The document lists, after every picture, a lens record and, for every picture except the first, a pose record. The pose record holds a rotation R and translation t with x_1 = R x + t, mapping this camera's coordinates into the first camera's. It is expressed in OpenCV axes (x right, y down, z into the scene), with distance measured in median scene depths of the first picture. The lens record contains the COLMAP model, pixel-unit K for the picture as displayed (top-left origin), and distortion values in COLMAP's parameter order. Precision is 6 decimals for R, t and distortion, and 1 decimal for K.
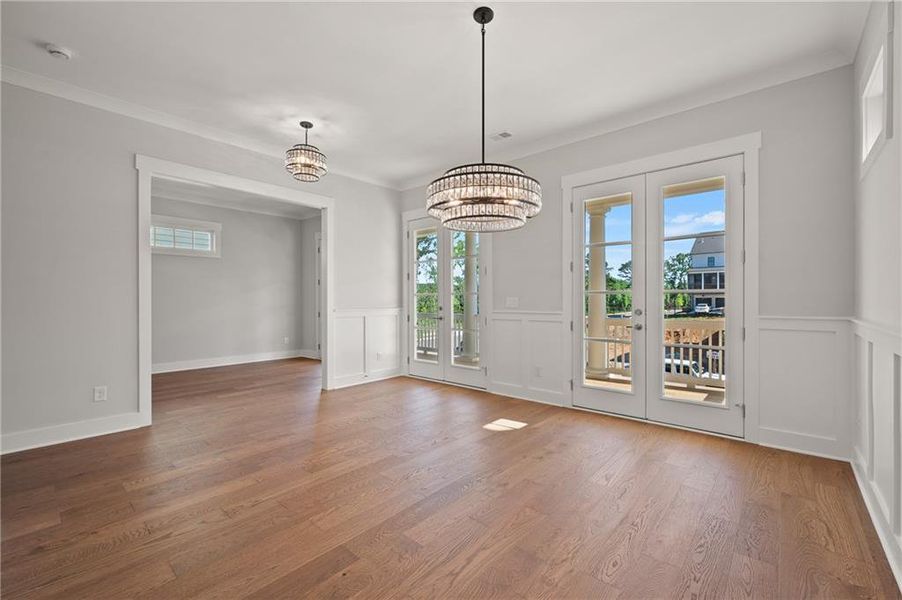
lens RADIAL K [[386.2, 0, 450.9], [0, 386.2, 301.2], [0, 0, 1]] dist [0.003301, 0.000129]
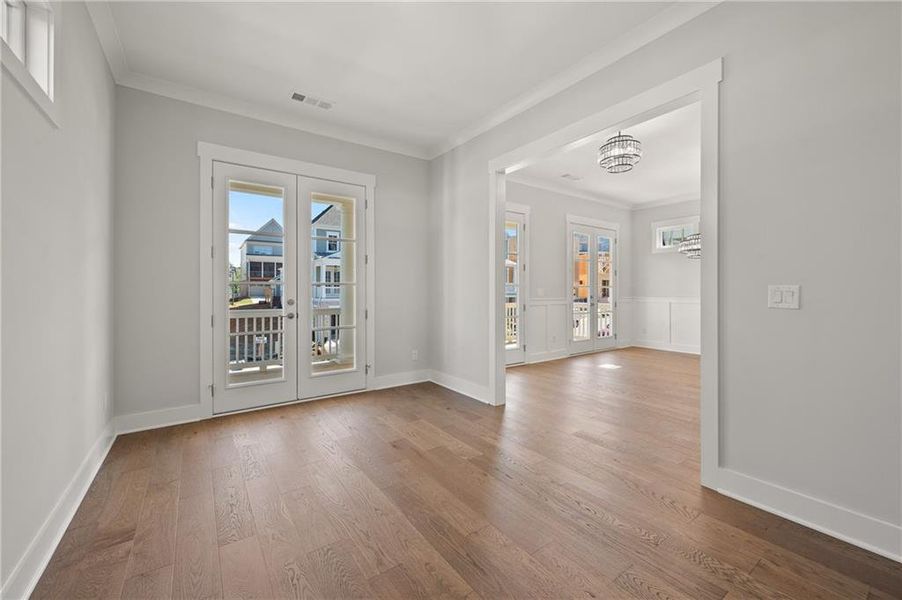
lens RADIAL K [[358.7, 0, 456.1], [0, 358.7, 290.5], [0, 0, 1]] dist [-0.002429, -0.000102]
pose [[0.216576, 0.001623, 0.976264, -0.347050], [0.002432, 0.999995, -0.002202, -0.000771], [-0.976263, 0.002851, 0.216571, 0.307167]]
